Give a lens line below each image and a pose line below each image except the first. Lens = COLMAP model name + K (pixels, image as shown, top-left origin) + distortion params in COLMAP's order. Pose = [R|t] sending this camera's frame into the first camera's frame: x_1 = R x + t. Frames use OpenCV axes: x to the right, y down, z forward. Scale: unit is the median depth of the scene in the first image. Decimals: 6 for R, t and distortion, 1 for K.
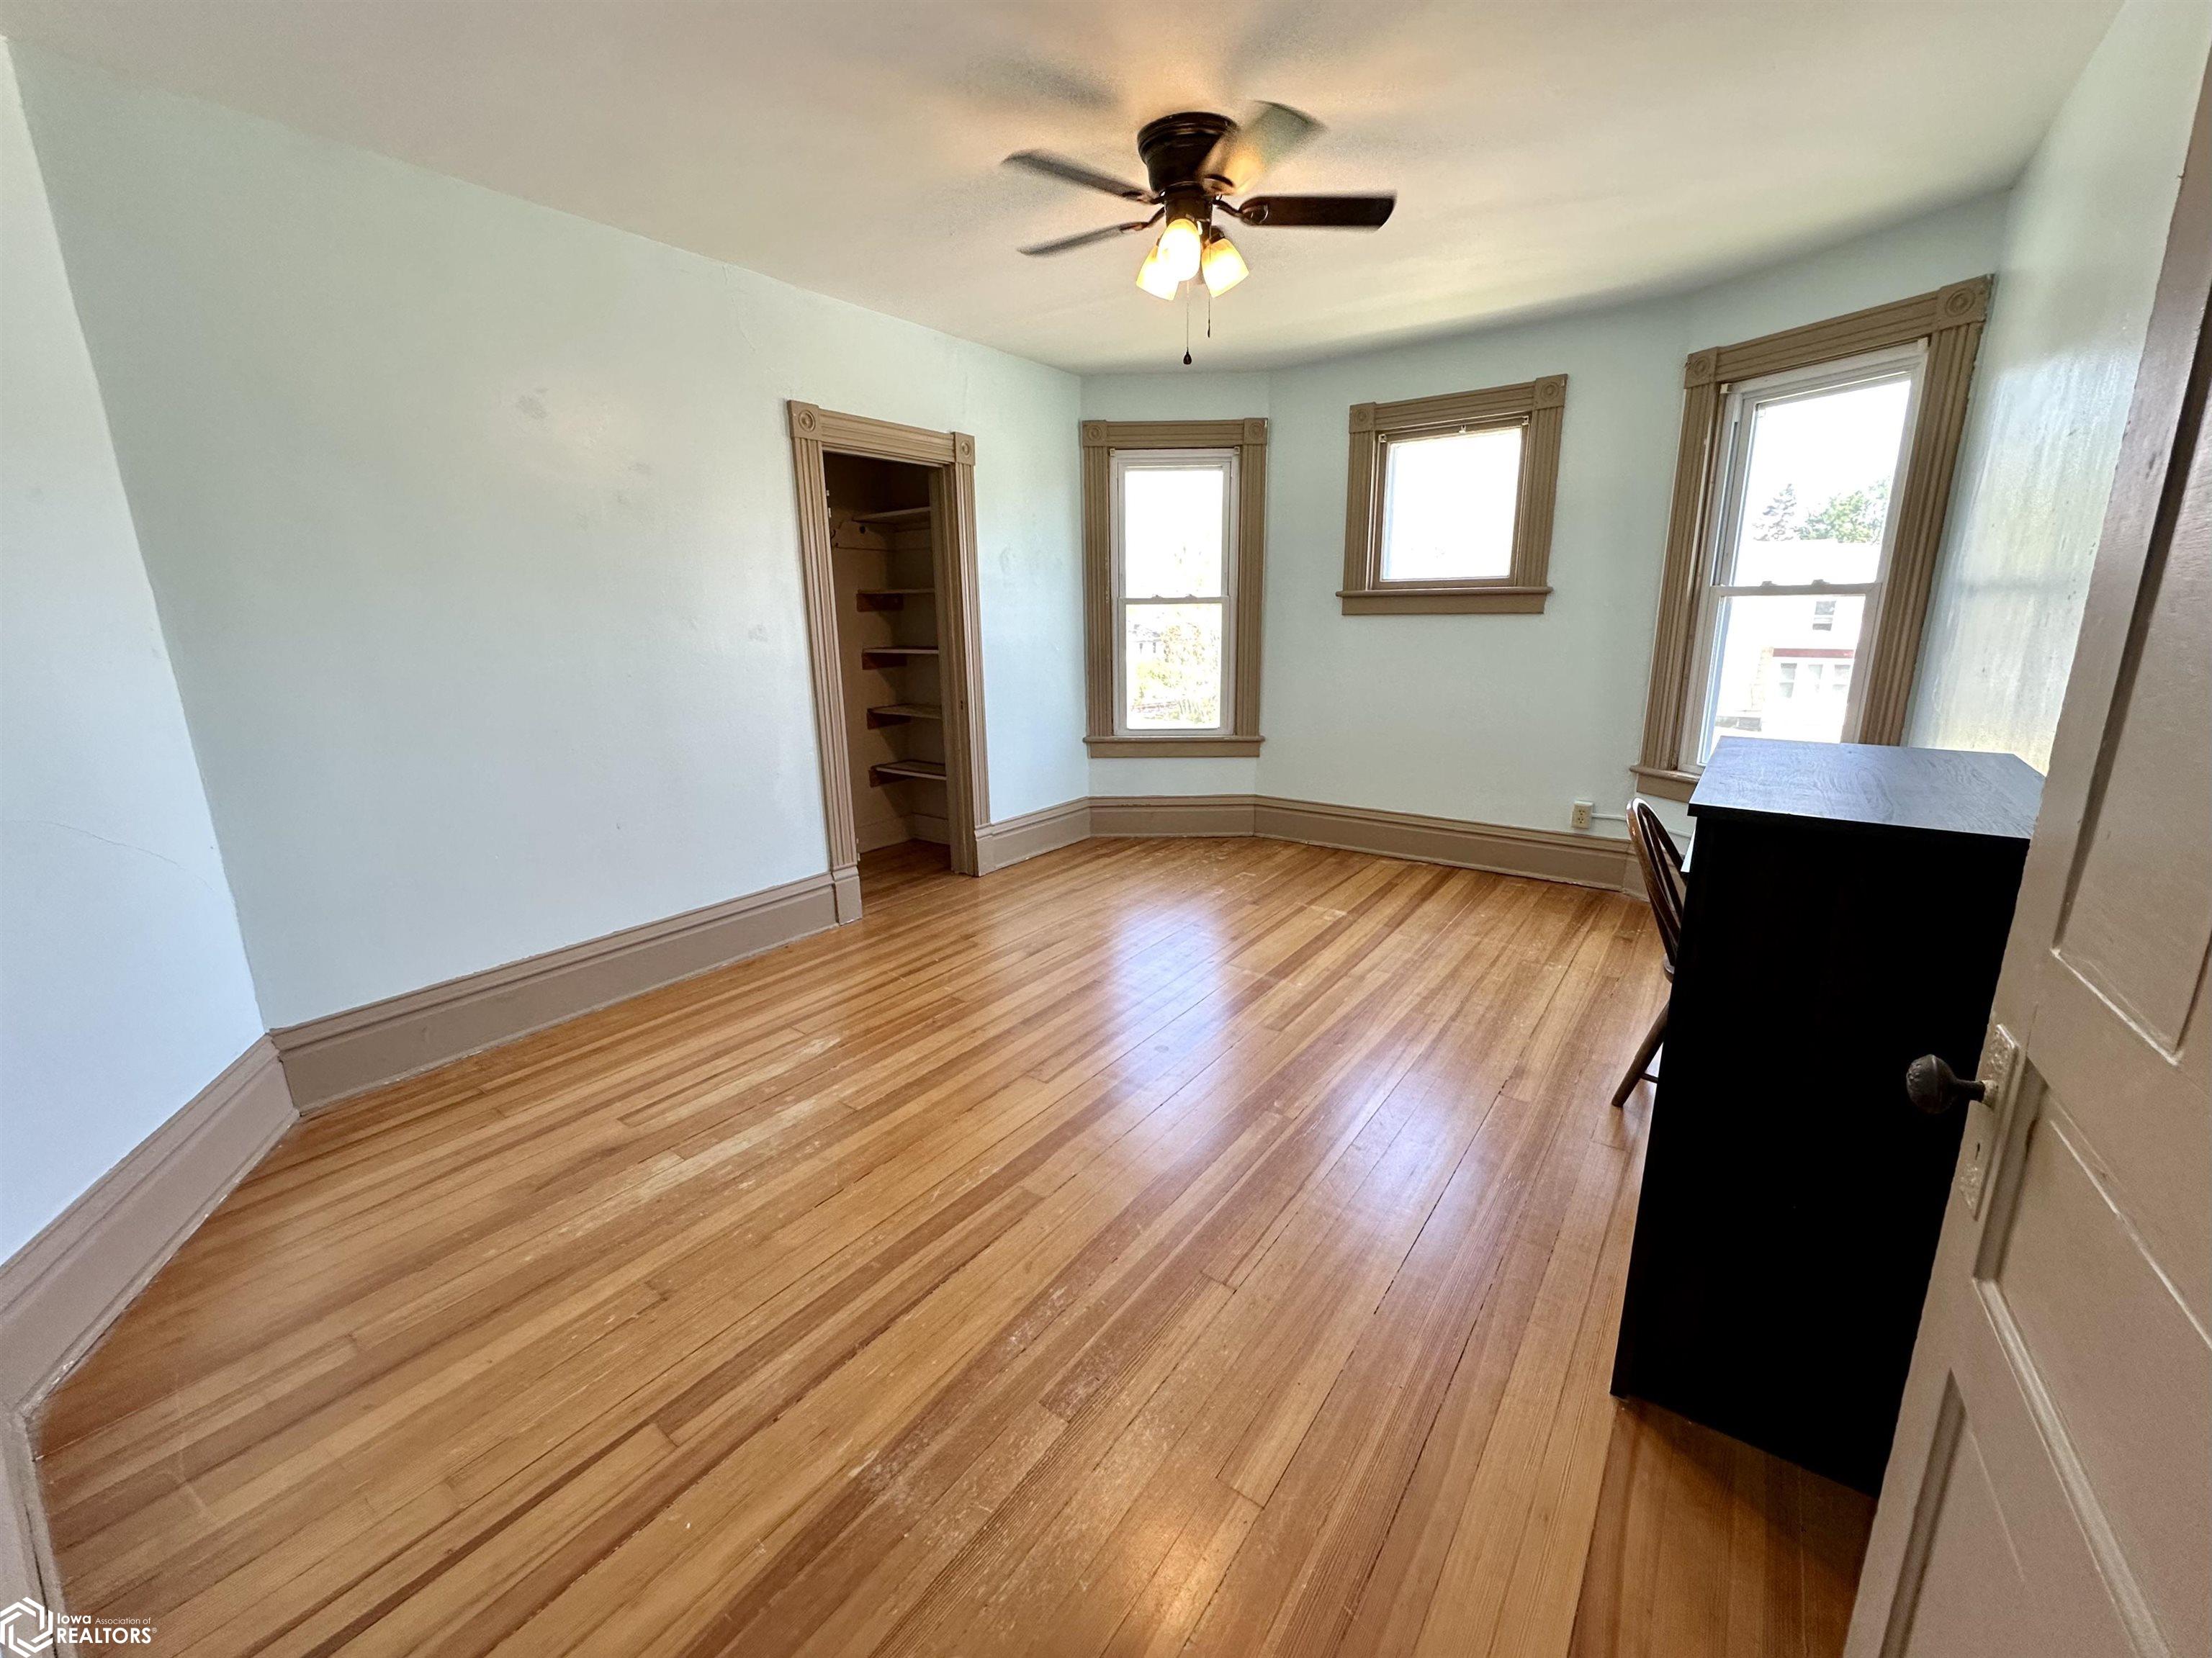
lens RADIAL K [[879.6, 0, 1111.9], [0, 879.6, 824.2], [0, 0, 1]] dist [-0.001702, 0.000010]
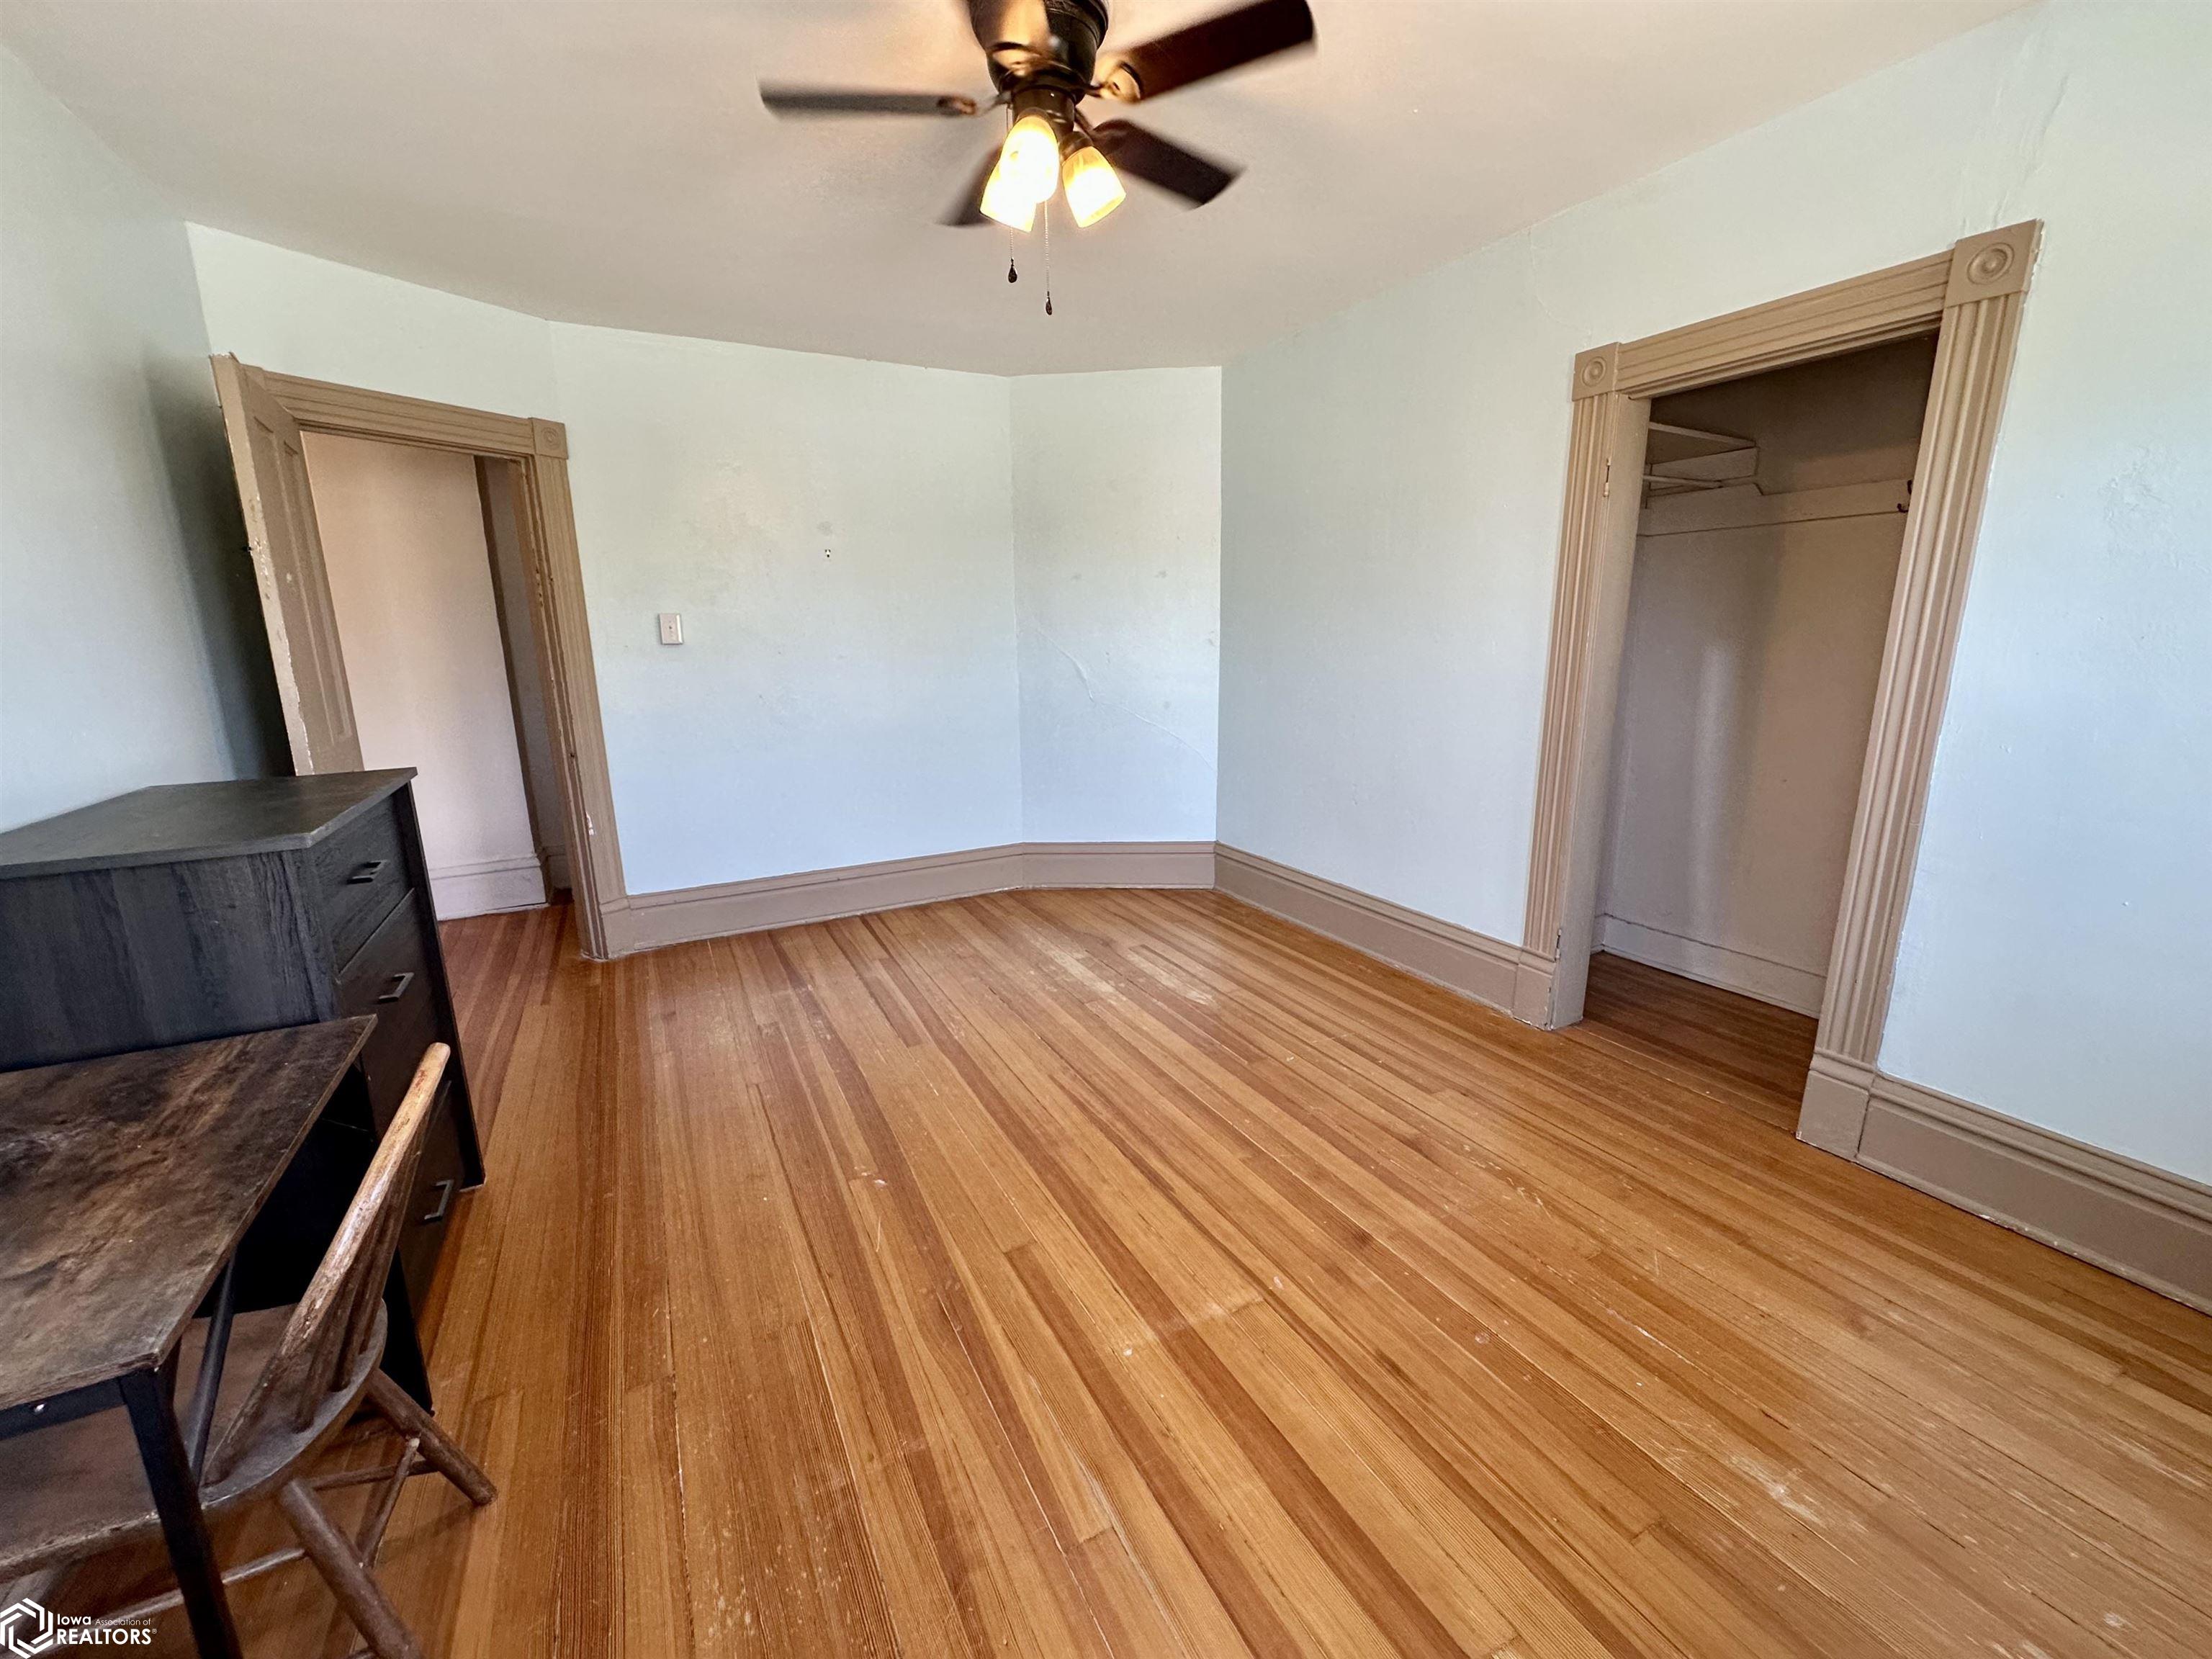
lens RADIAL K [[891.6, 0, 1105.3], [0, 891.6, 827.0], [0, 0, 1]] dist [0.000005, -0.000007]
pose [[-0.435273, 0.215059, -0.874235, 0.672885], [-0.199720, 0.923789, 0.326688, -0.302295], [0.877866, 0.316801, -0.359149, 1.180078]]
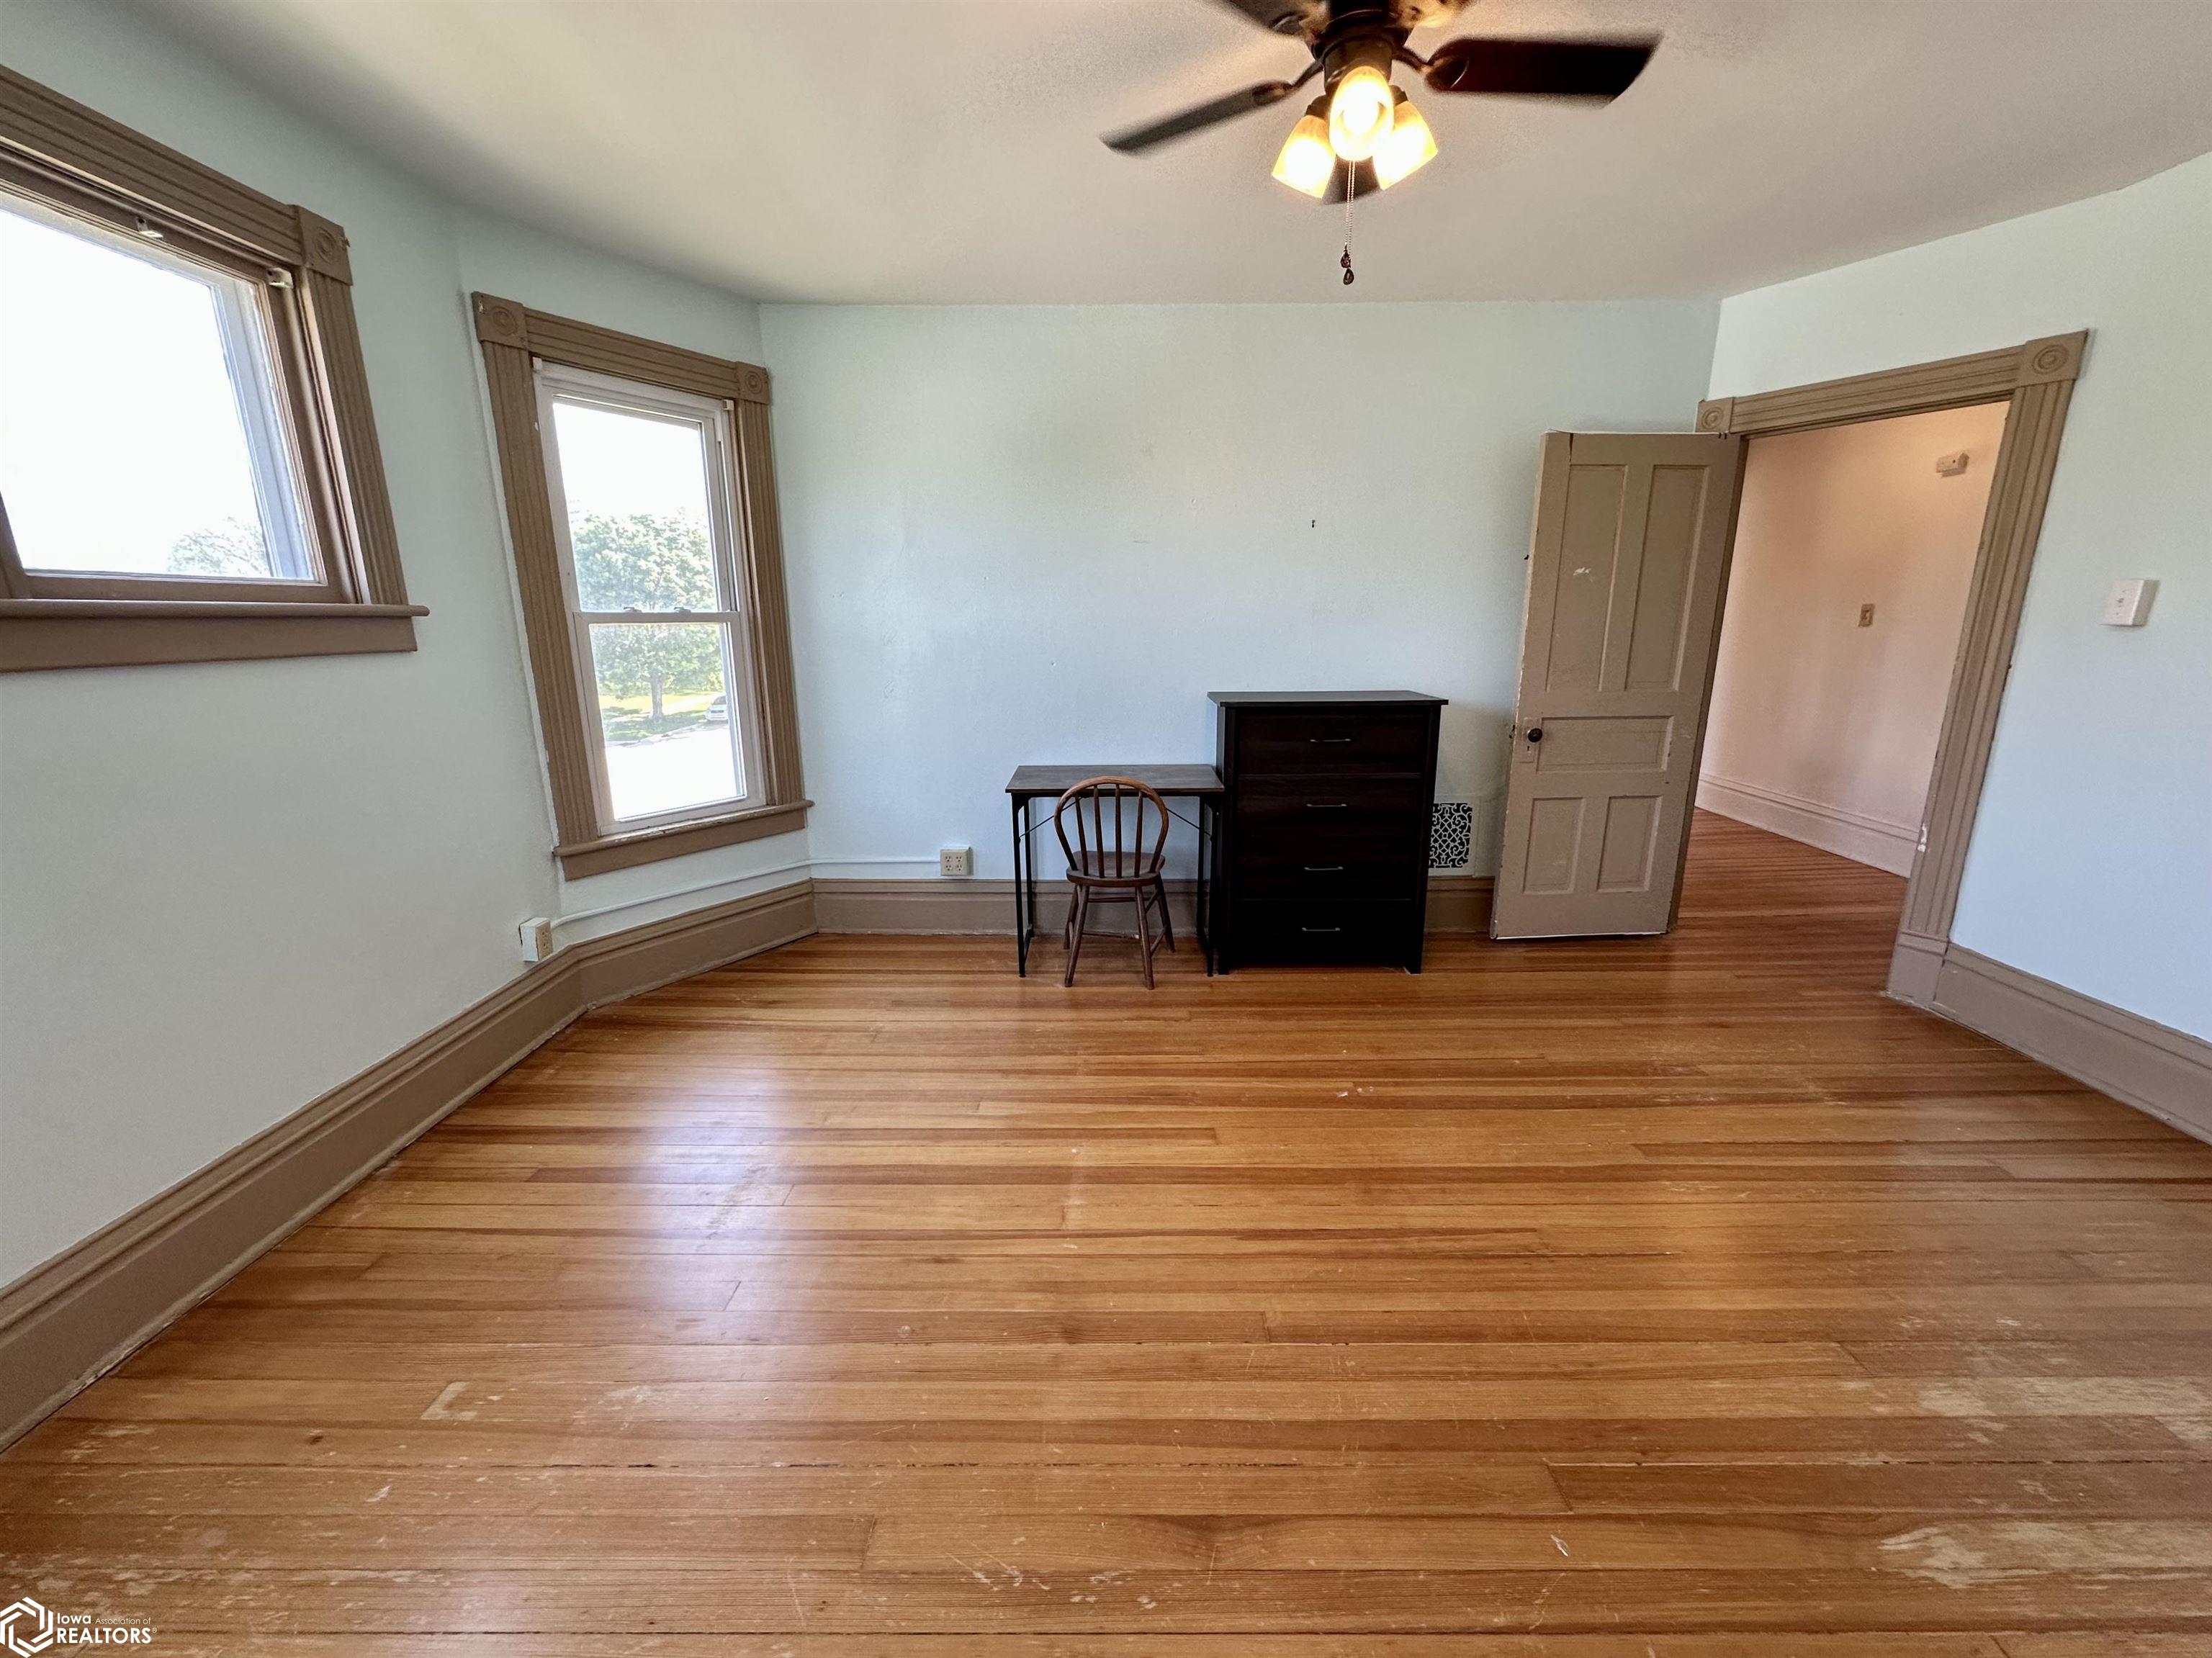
lens RADIAL K [[891.5, 0, 1105.3], [0, 891.5, 826.5], [0, 0, 1]] dist [0.000005, -0.000007]
pose [[-0.580089, -0.166943, 0.797262, -0.367794], [0.214748, 0.912801, 0.347388, -0.333710], [-0.785735, 0.372726, -0.493655, 1.356119]]
